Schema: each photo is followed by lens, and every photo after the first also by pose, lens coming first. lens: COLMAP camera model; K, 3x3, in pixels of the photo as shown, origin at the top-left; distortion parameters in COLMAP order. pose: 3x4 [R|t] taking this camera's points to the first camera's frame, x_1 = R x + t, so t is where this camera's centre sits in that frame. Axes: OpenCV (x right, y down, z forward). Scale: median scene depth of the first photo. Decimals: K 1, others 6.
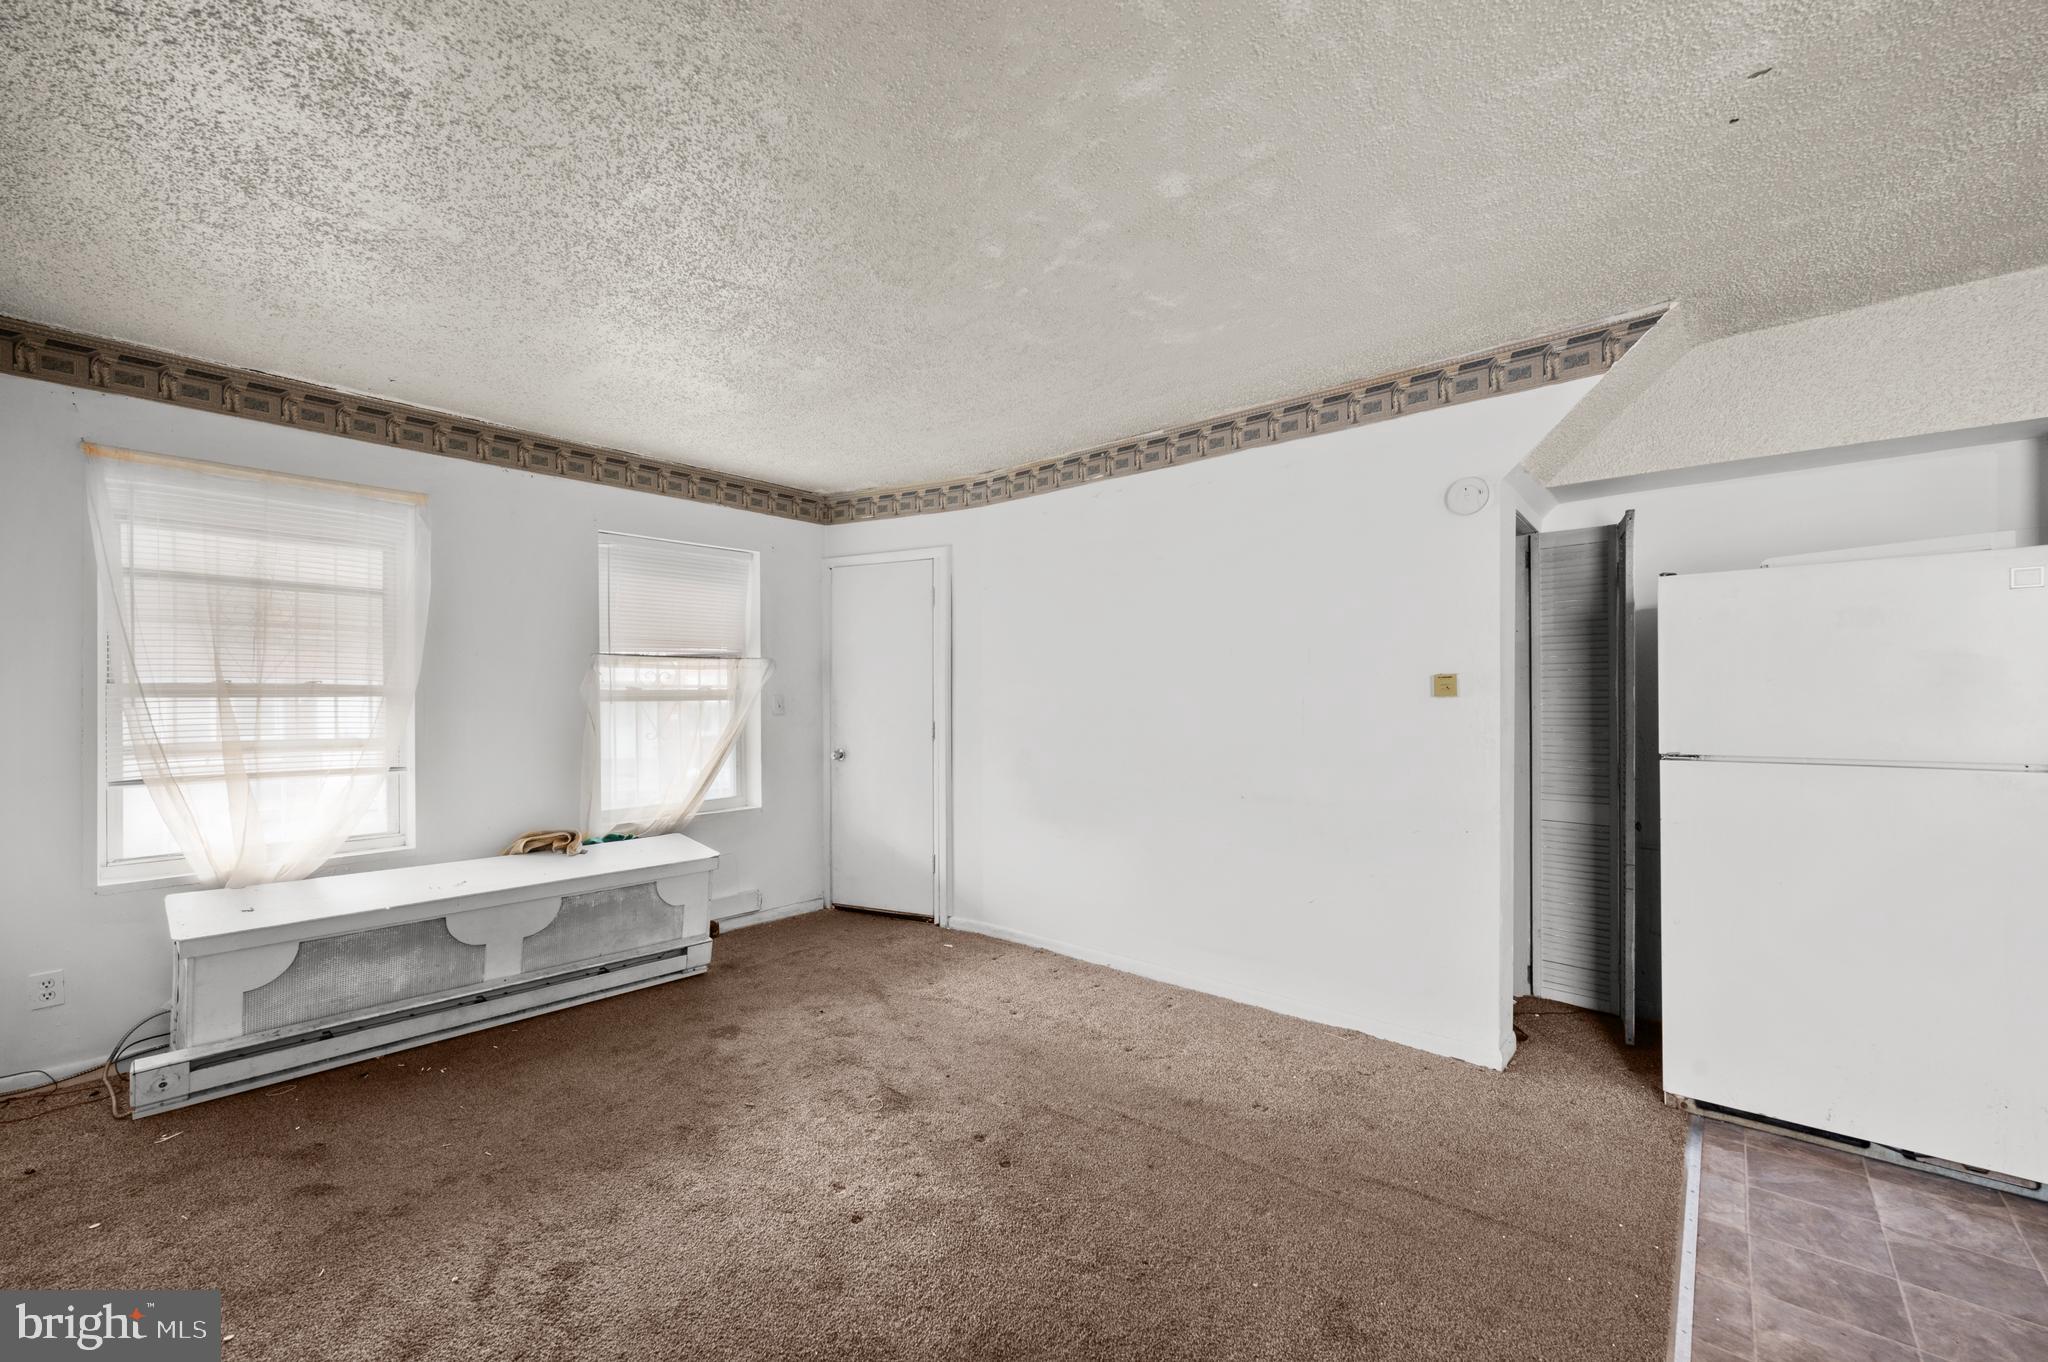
lens RADIAL K [[815.9, 0, 1007.0], [0, 815.9, 700.3], [0, 0, 1]] dist [-0.004244, 0.000365]
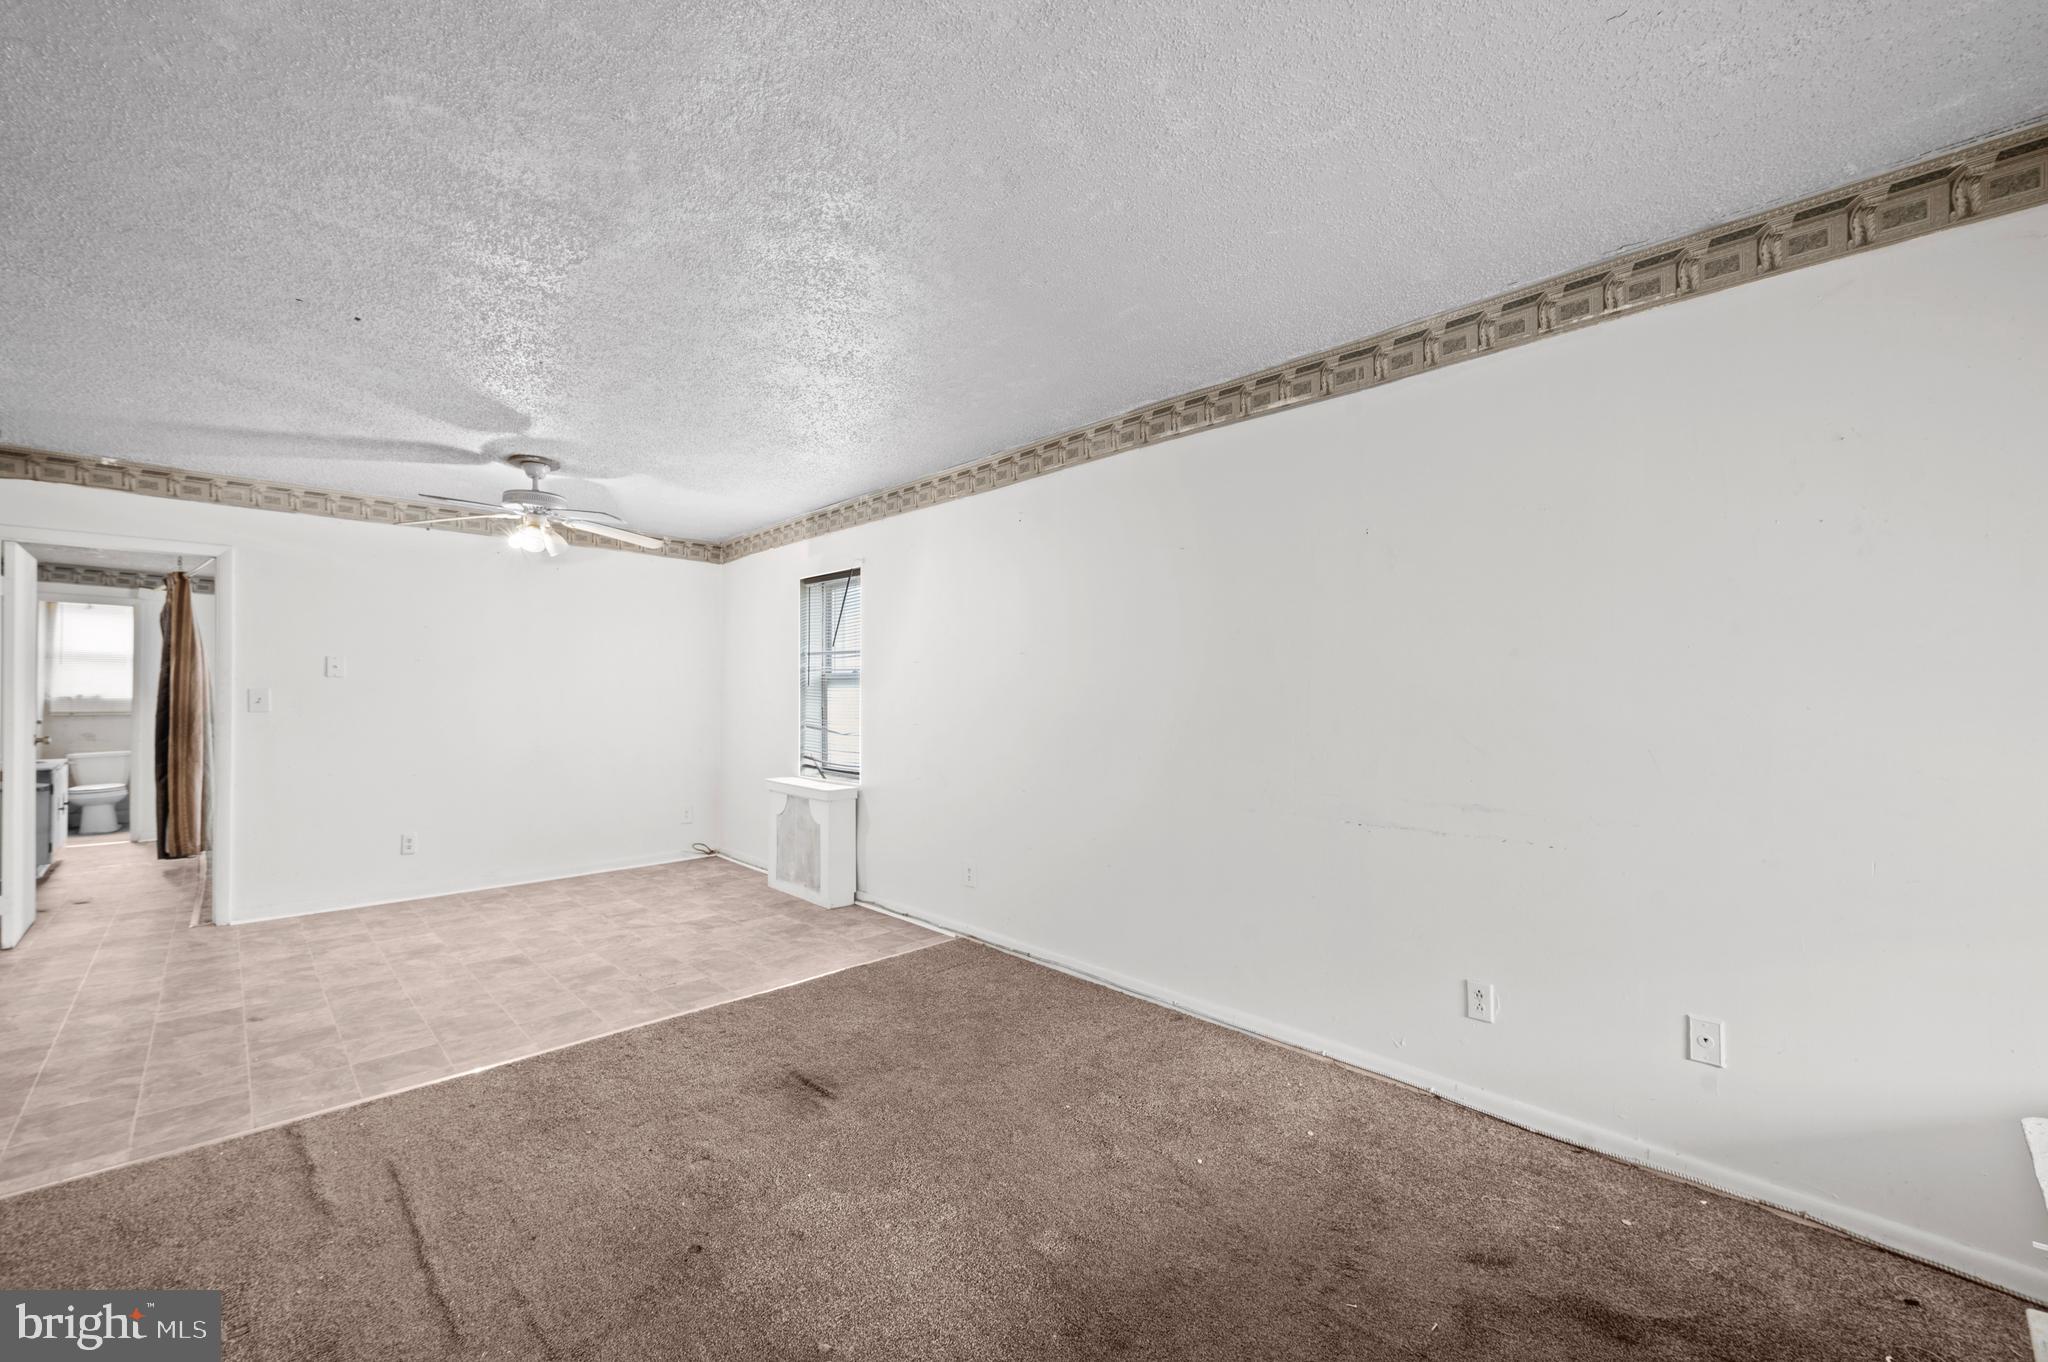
lens RADIAL K [[815.9, 0, 1041.8], [0, 815.9, 707.4], [0, 0, 1]] dist [-0.004244, 0.000365]
pose [[-0.997906, -0.003496, 0.064585, -0.338368], [-0.002165, 0.999784, 0.020680, -0.007020], [-0.064643, 0.020497, -0.997698, 1.471667]]
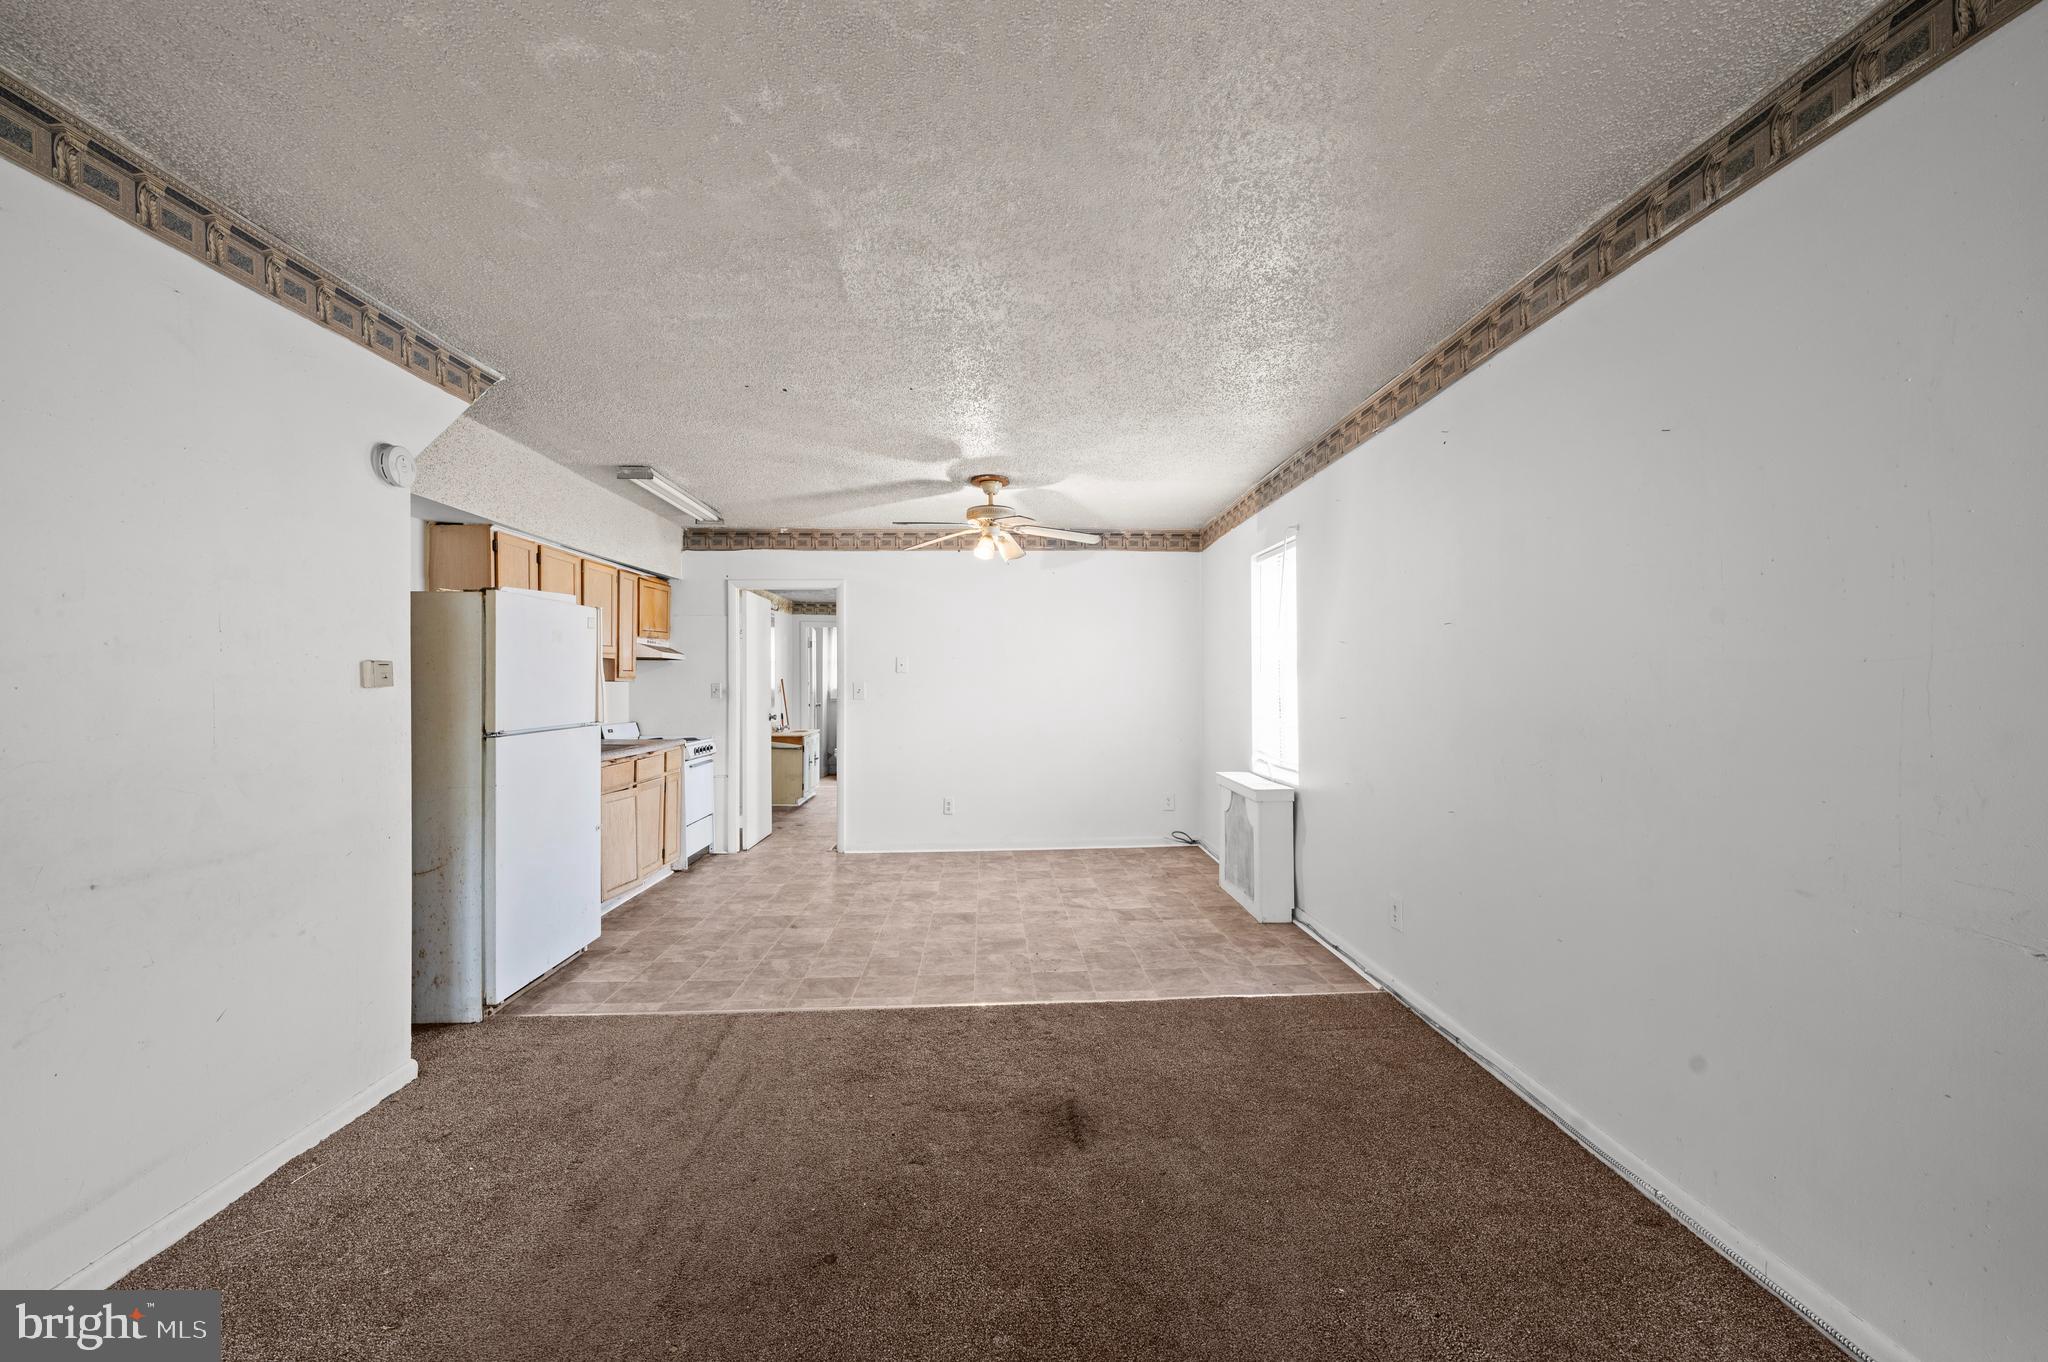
lens RADIAL K [[815.9, 0, 1024.8], [0, 815.9, 687.6], [0, 0, 1]] dist [-0.004244, 0.000365]
pose [[-0.692997, 0.003453, 0.720932, -0.589967], [0.011093, 0.999921, 0.005873, -0.001104], [-0.720855, 0.012067, -0.692981, 1.156123]]
